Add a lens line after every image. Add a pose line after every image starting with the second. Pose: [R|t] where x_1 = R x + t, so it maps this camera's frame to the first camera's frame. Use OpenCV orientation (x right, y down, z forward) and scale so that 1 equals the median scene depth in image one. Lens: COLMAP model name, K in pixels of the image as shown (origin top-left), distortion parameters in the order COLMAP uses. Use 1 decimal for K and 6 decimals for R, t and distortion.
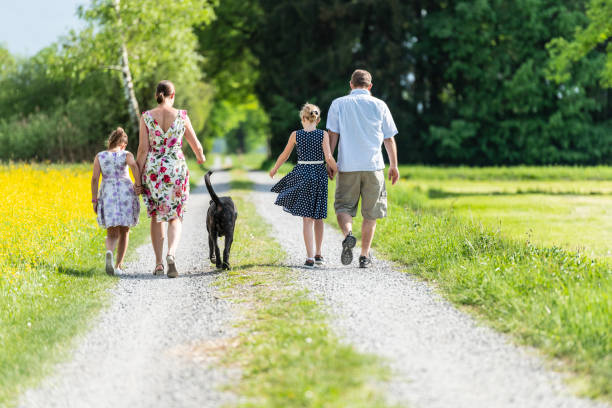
lens RADIAL K [[2720.0, 0, 306.0], [0, 2720.0, 204.0], [0, 0, 1]] dist [-0.073718, -0.914183]
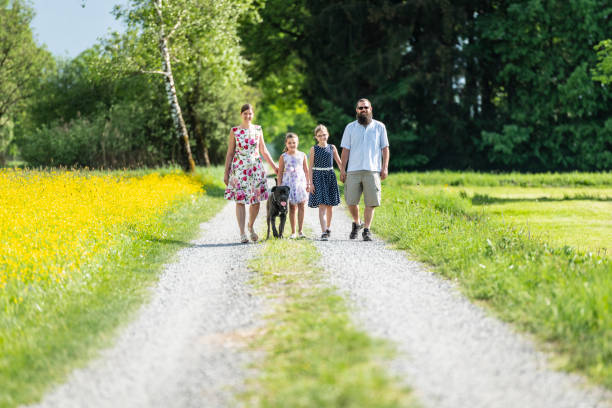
lens RADIAL K [[3453.4, 0, 306.0], [0, 3453.4, 204.0], [0, 0, 1]] dist [0.008276, 2.138269]
pose [[0.999536, -0.000588, -0.030468, 0.020988], [0.000409, 0.999983, -0.005878, 0.004903], [0.030471, 0.005863, 0.999518, -0.244284]]
